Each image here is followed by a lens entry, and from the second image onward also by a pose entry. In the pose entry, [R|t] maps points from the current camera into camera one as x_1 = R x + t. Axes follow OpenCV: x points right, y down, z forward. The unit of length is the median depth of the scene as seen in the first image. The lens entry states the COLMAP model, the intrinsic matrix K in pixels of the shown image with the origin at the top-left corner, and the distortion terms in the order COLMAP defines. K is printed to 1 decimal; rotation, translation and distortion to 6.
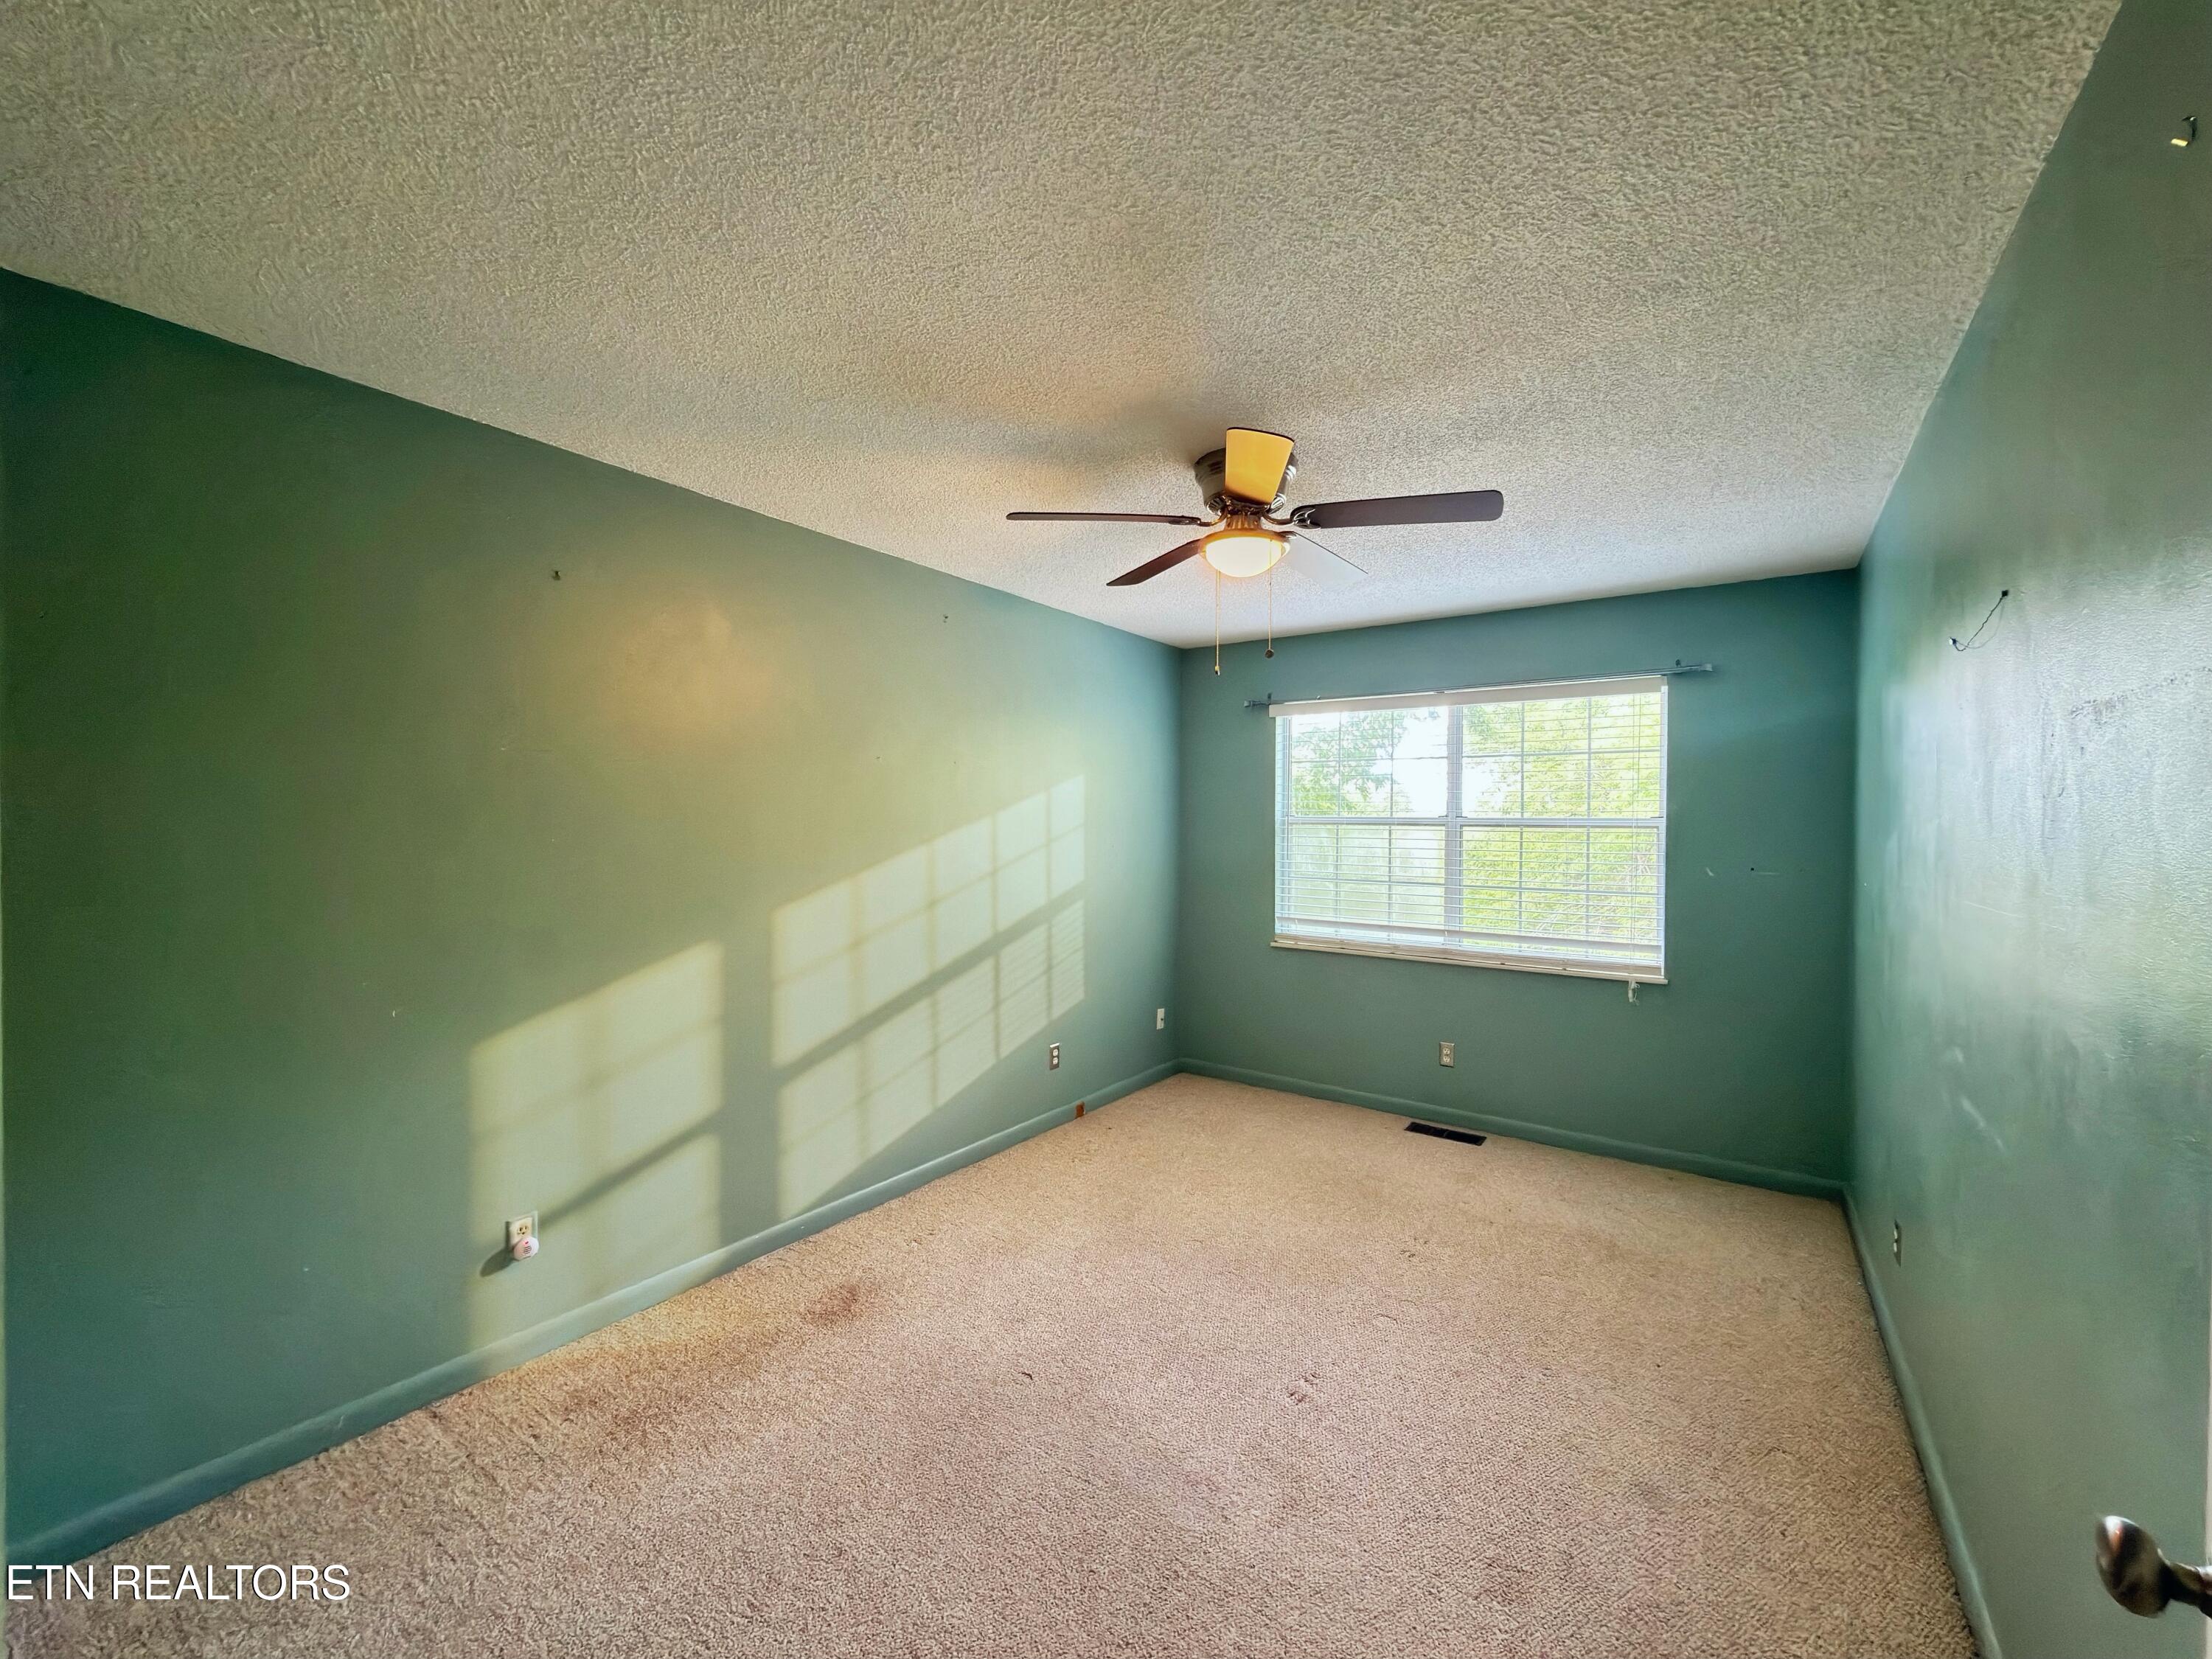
lens RADIAL K [[879.8, 0, 1104.4], [0, 879.8, 825.6], [0, 0, 1]] dist [0.000893, 0.000033]
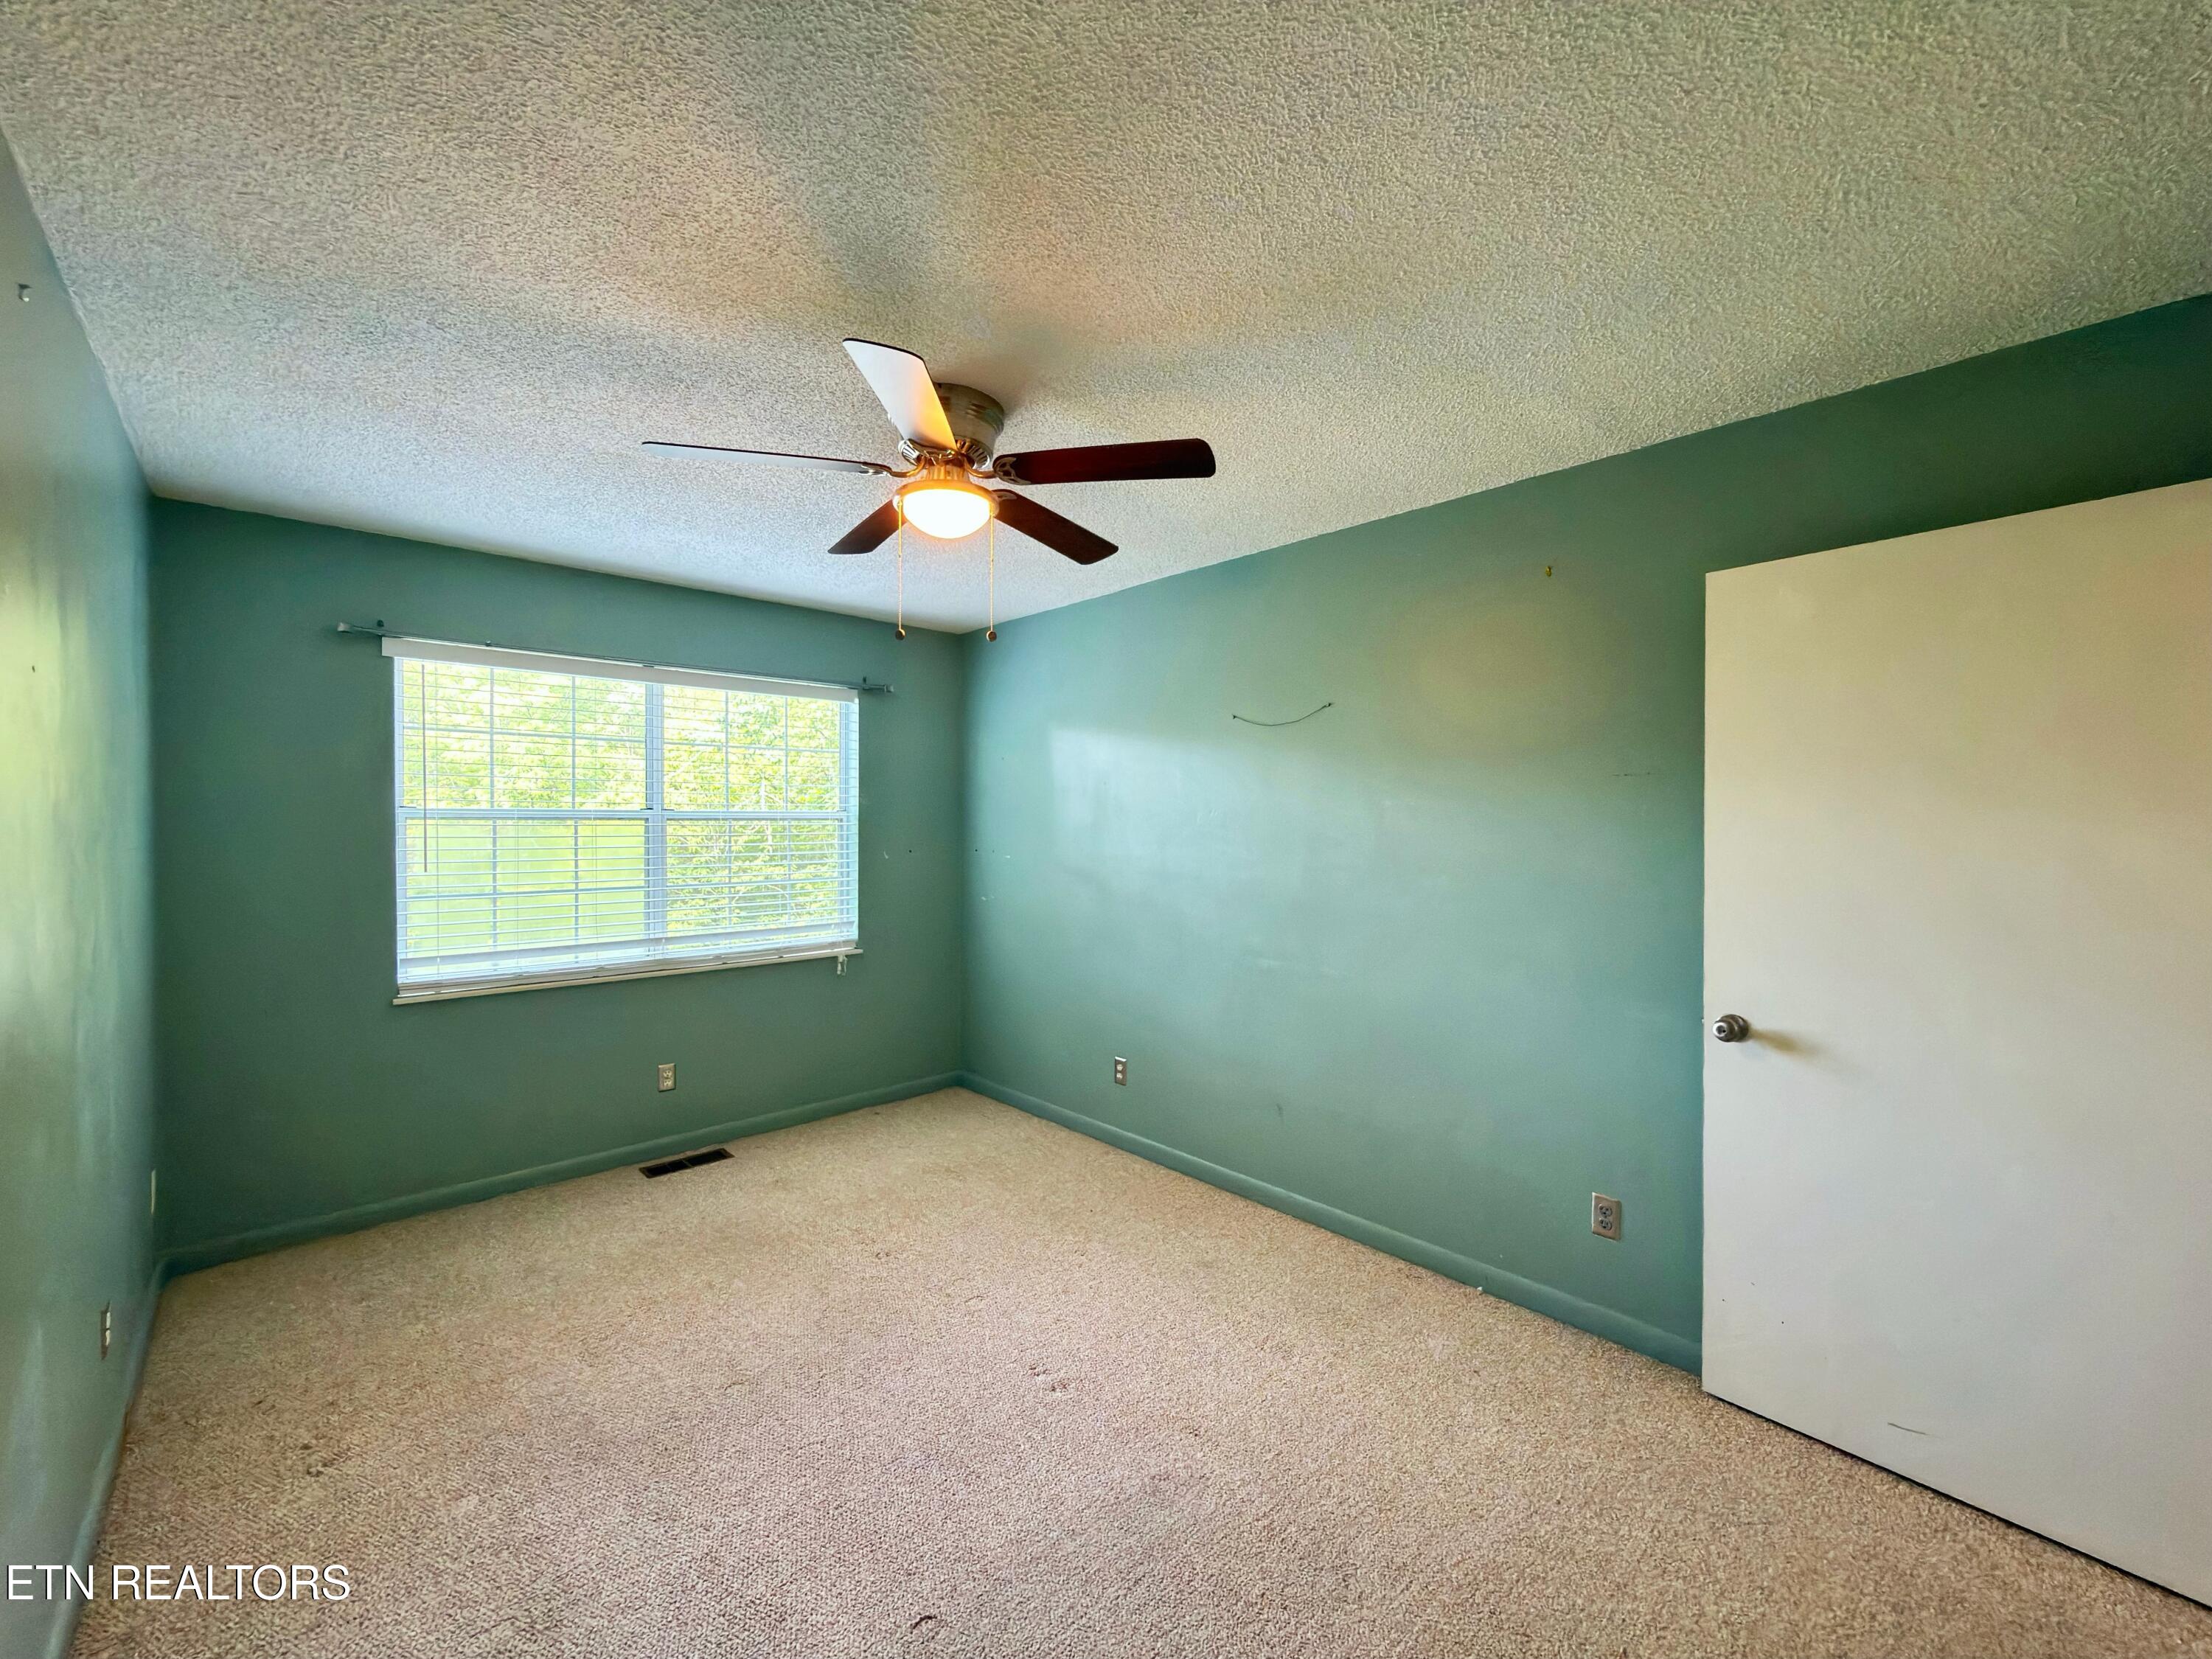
lens RADIAL K [[879.8, 0, 1110.1], [0, 879.8, 828.9], [0, 0, 1]] dist [0.000893, 0.000033]
pose [[0.197873, -0.019468, 0.980034, -0.384036], [0.005836, 0.999808, 0.018683, -0.004859], [-0.980210, 0.002023, 0.197949, 0.380976]]
